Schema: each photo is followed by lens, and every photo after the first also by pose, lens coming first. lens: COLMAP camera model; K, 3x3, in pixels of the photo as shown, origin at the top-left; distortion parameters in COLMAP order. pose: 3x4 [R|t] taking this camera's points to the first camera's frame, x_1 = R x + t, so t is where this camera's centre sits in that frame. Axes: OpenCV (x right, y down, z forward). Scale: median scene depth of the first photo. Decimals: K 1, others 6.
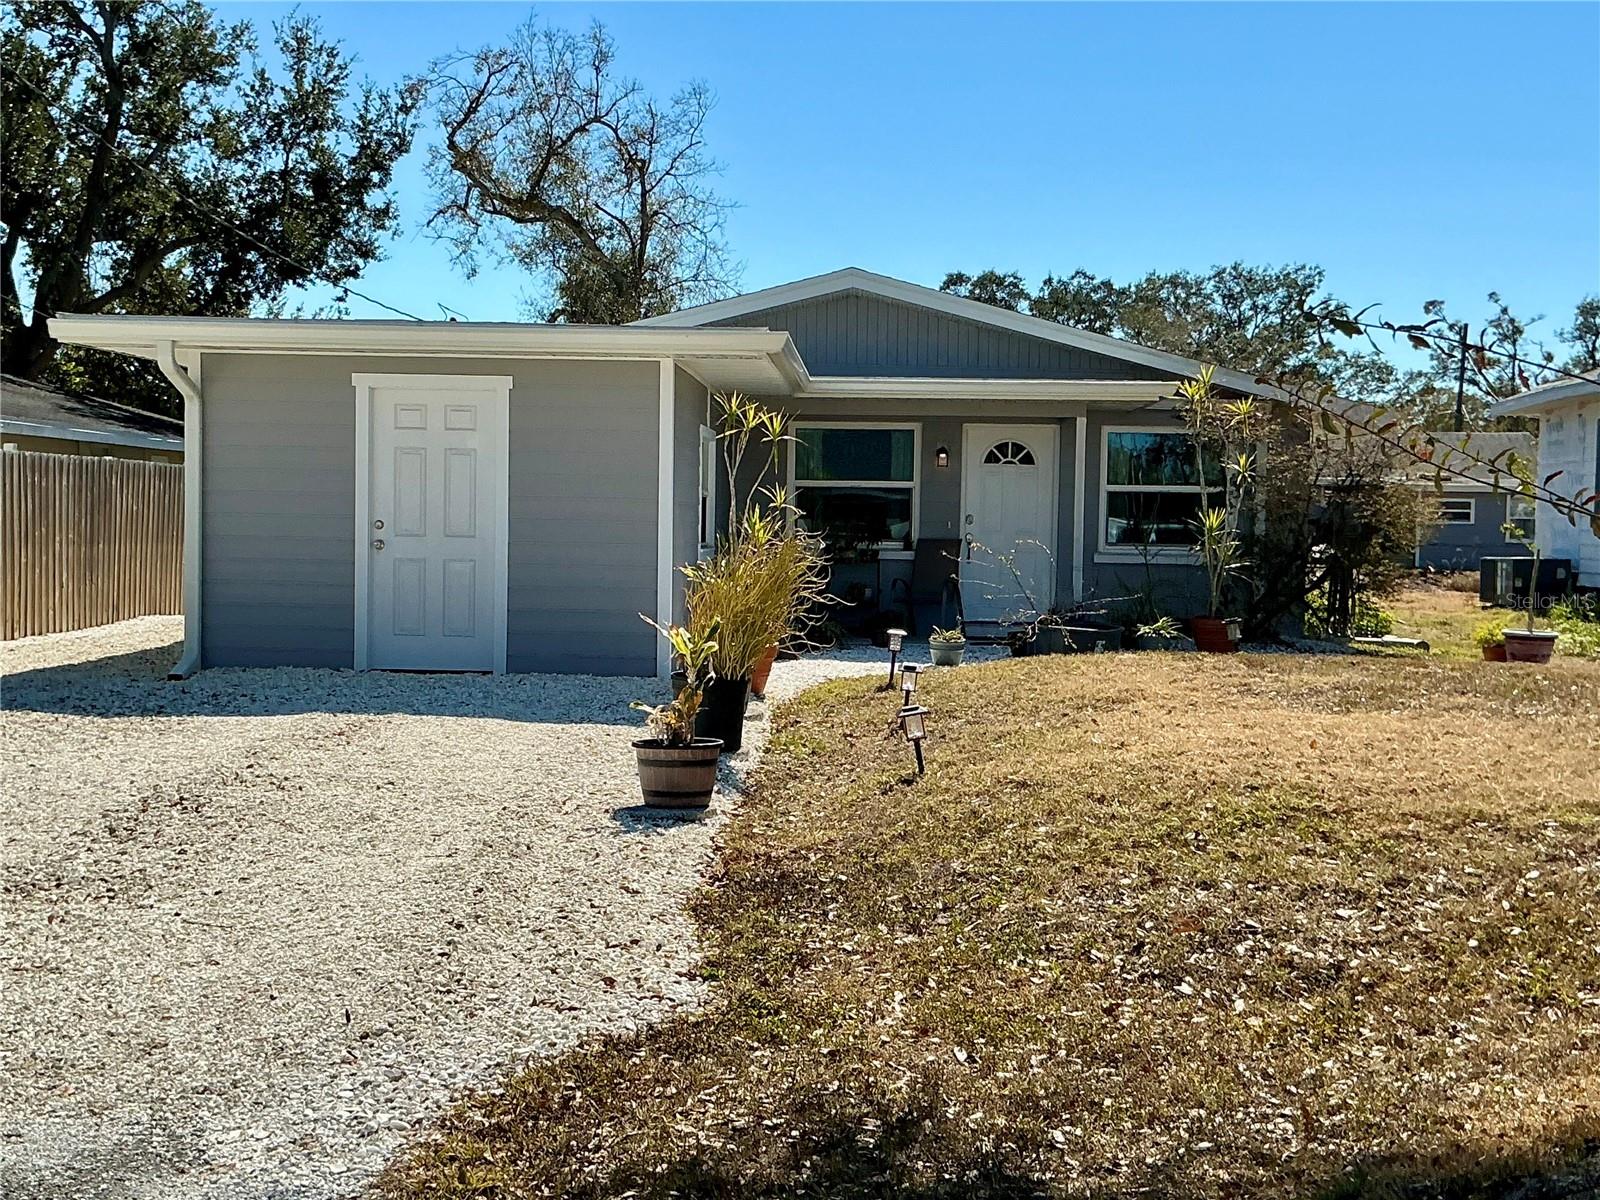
lens RADIAL K [[2000.7, 0, 800.0], [0, 2000.7, 600.0], [0, 0, 1]] dist [0.156003, -0.353596]
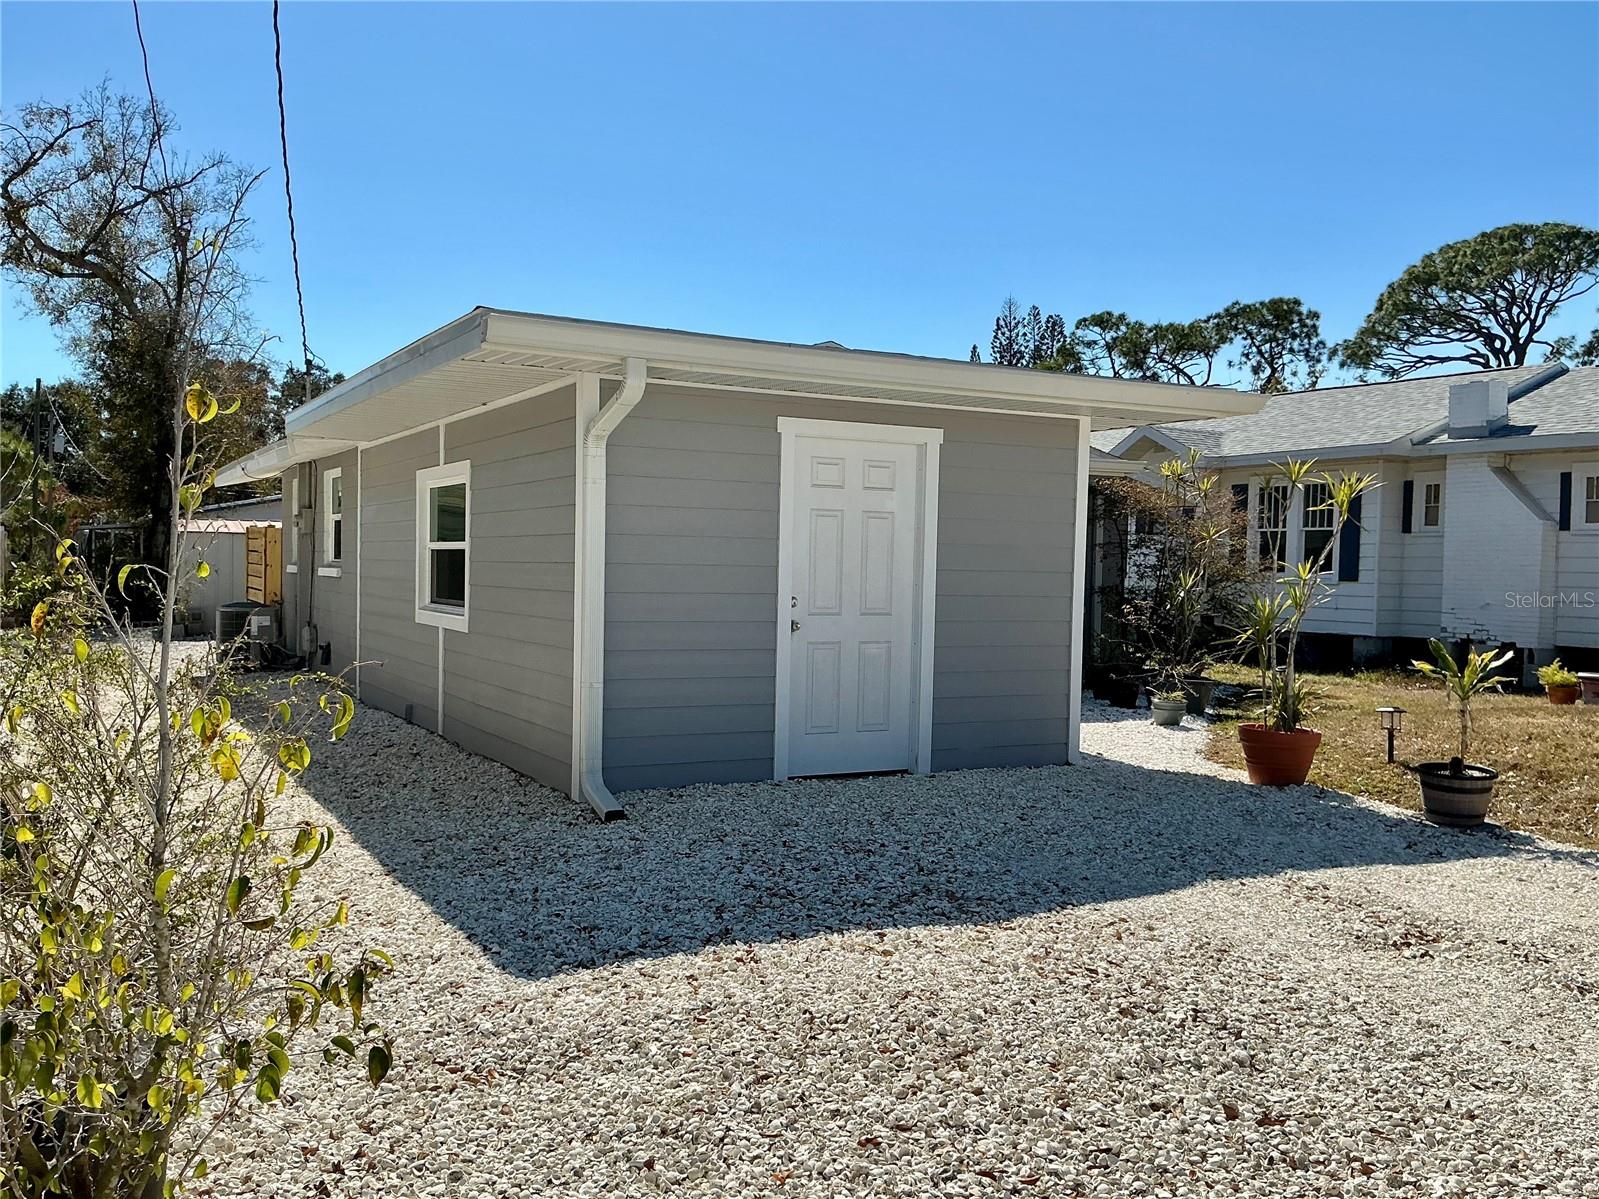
lens RADIAL K [[1369.3, 0, 799.5], [0, 1369.3, 599.5], [0, 0, 1]] dist [0.147790, -0.235025]
pose [[0.863723, -0.014963, 0.503745, -0.187869], [0.017273, 0.999851, 0.000081, -0.014799], [-0.503671, 0.008631, 0.863852, 0.197485]]
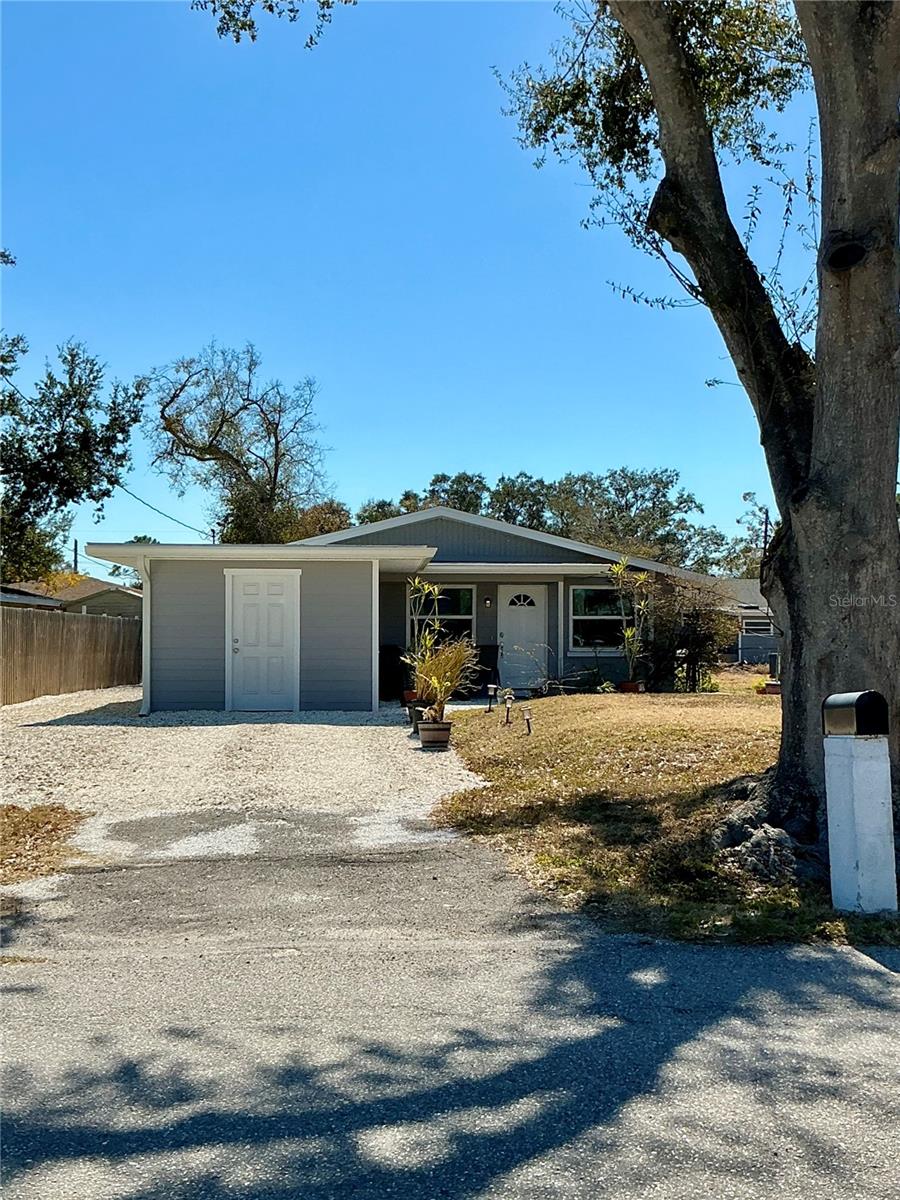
lens RADIAL K [[1411.0, 0, 461.9], [0, 1411.0, 644.7], [0, 0, 1]] dist [0.122936, 0.001662]
pose [[0.995073, -0.016376, 0.097782, -0.046307], [0.019917, 0.999177, -0.035350, 0.008632], [-0.097122, 0.037123, 0.994580, -0.180629]]
